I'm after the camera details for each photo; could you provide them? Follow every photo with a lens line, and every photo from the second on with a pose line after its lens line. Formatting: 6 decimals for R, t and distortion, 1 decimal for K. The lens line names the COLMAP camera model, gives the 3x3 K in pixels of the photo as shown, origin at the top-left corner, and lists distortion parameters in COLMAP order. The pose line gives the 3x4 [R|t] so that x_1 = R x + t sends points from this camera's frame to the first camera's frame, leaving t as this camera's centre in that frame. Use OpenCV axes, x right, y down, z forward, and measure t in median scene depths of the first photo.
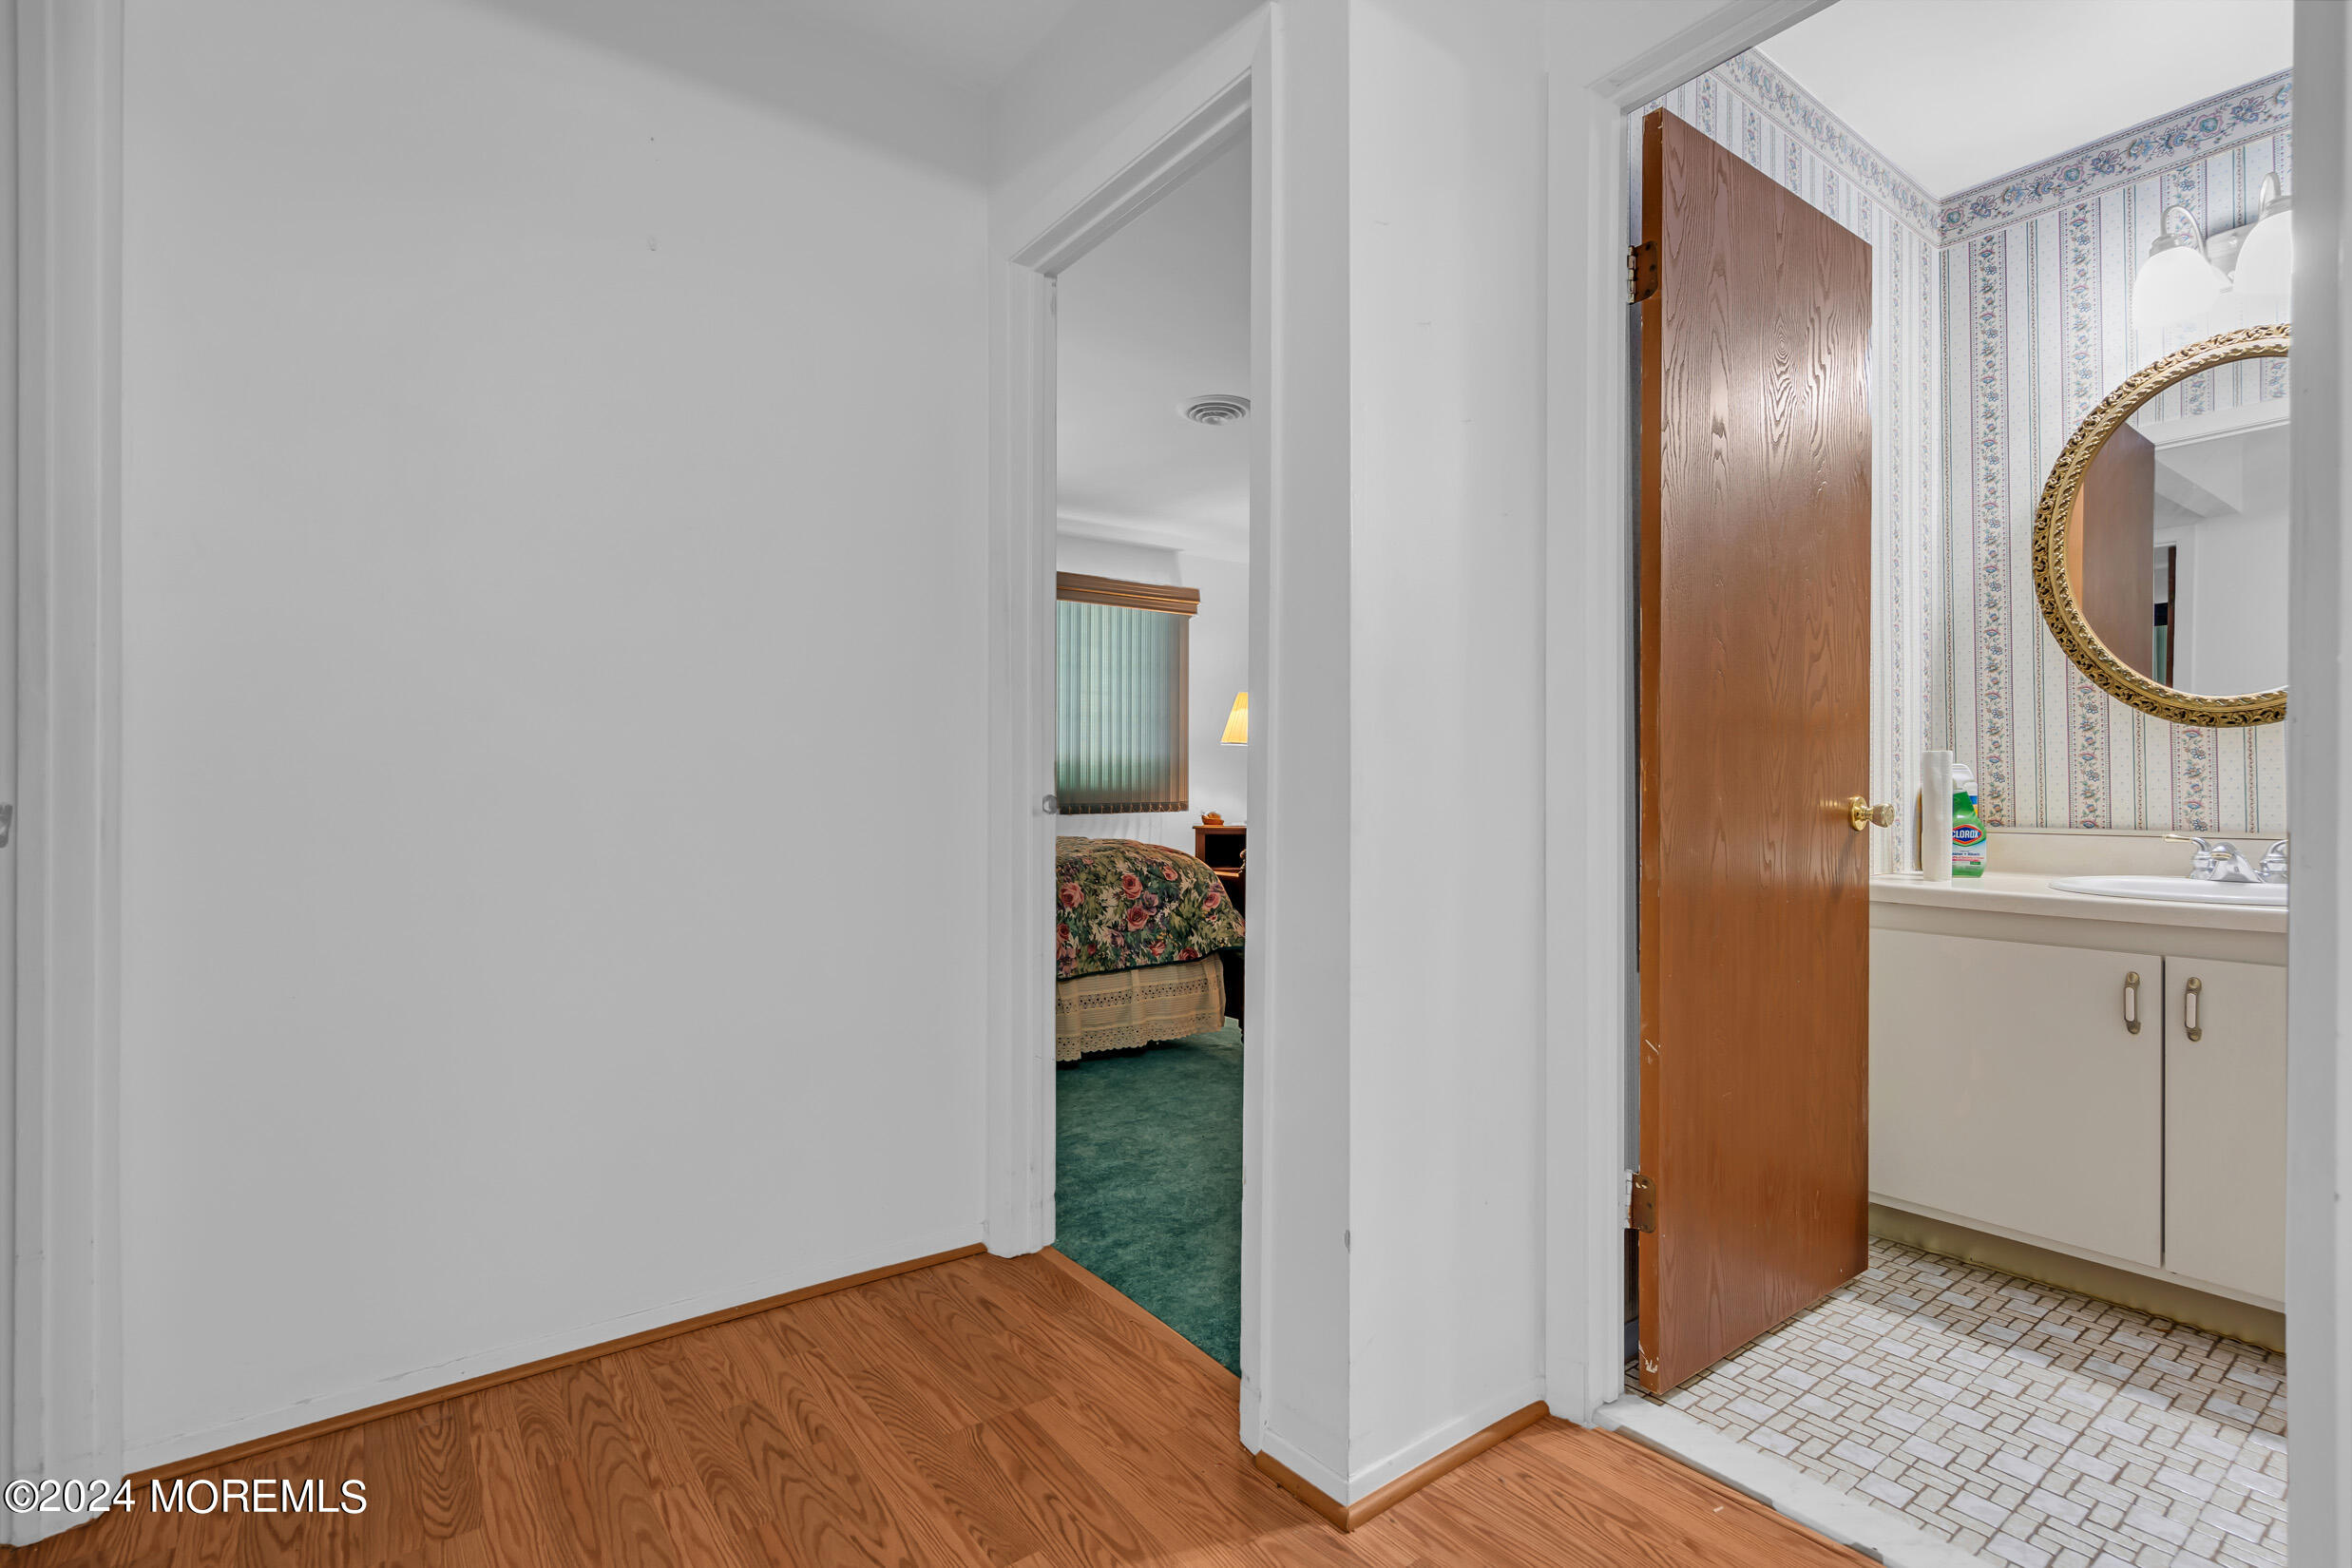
lens RADIAL K [[1082.4, 0, 1176.7], [0, 1082.4, 784.1], [0, 0, 1]] dist [-0.000165, 0.000685]
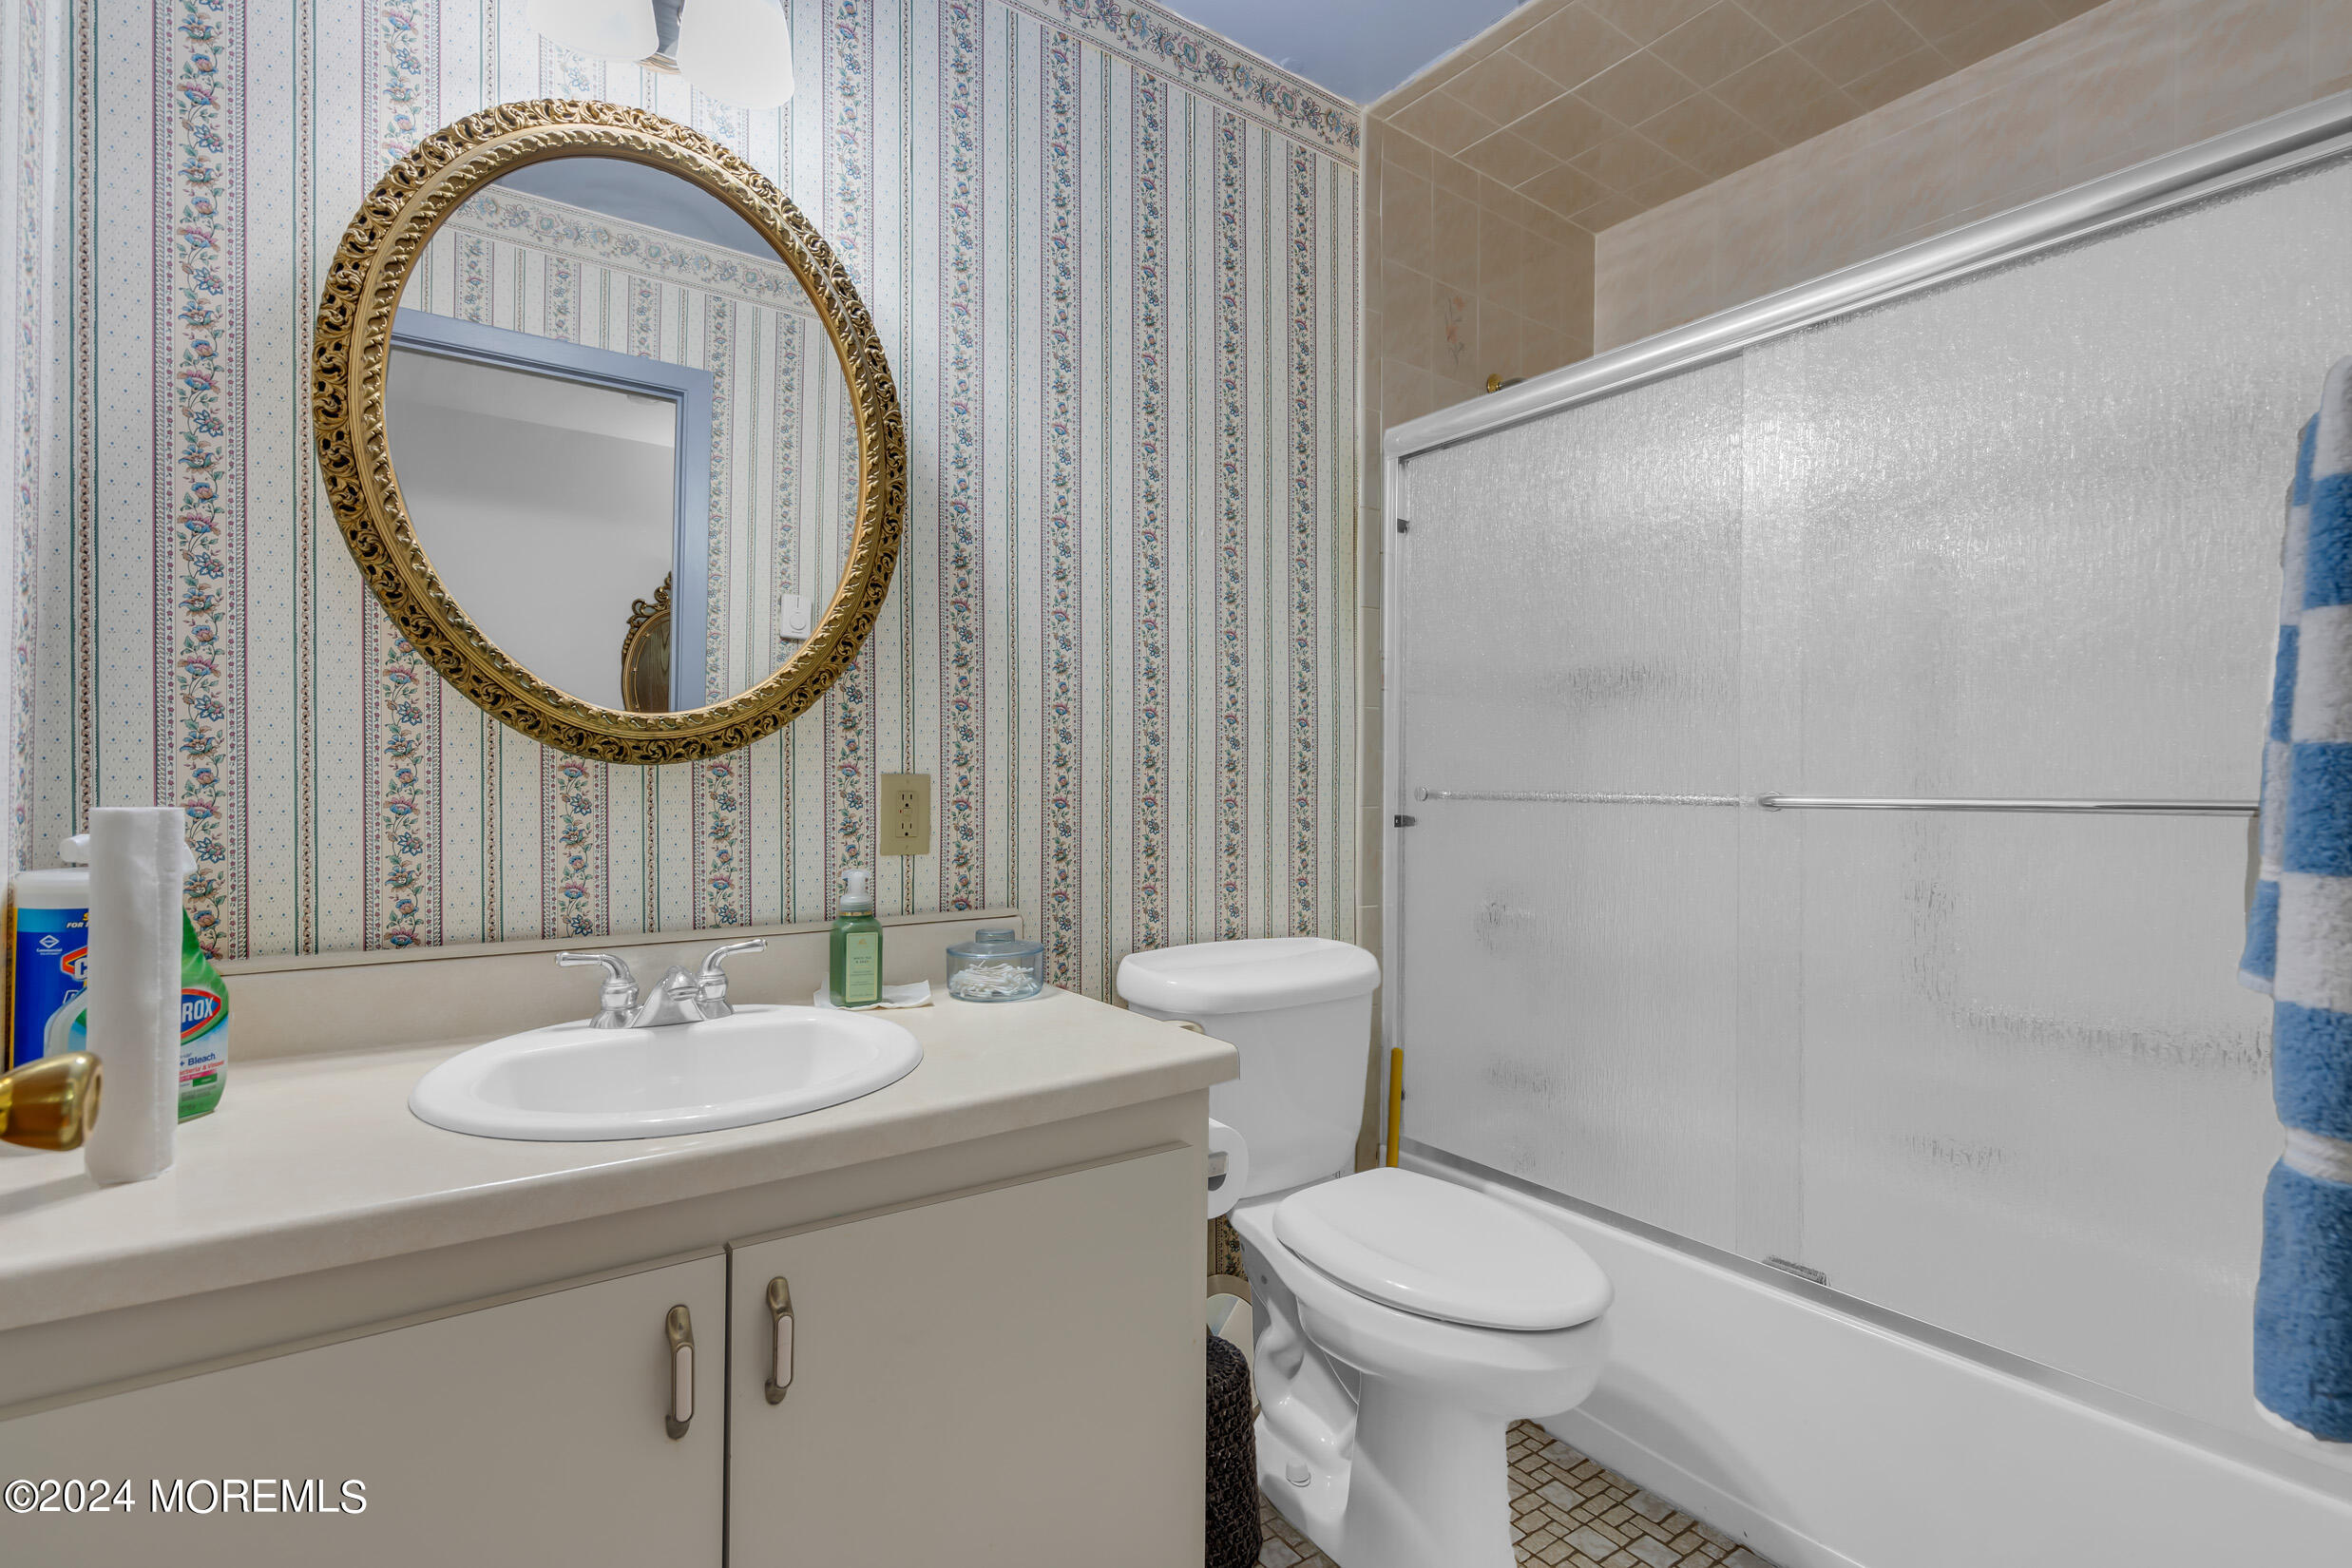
lens RADIAL K [[1082.4, 0, 1175.8], [0, 1082.4, 778.2], [0, 0, 1]] dist [-0.000165, 0.000685]
pose [[0.026603, 0.003835, 0.999639, 0.339401], [-0.015335, 0.999877, -0.003428, -0.042929], [-0.999528, -0.015238, 0.026659, 0.621277]]
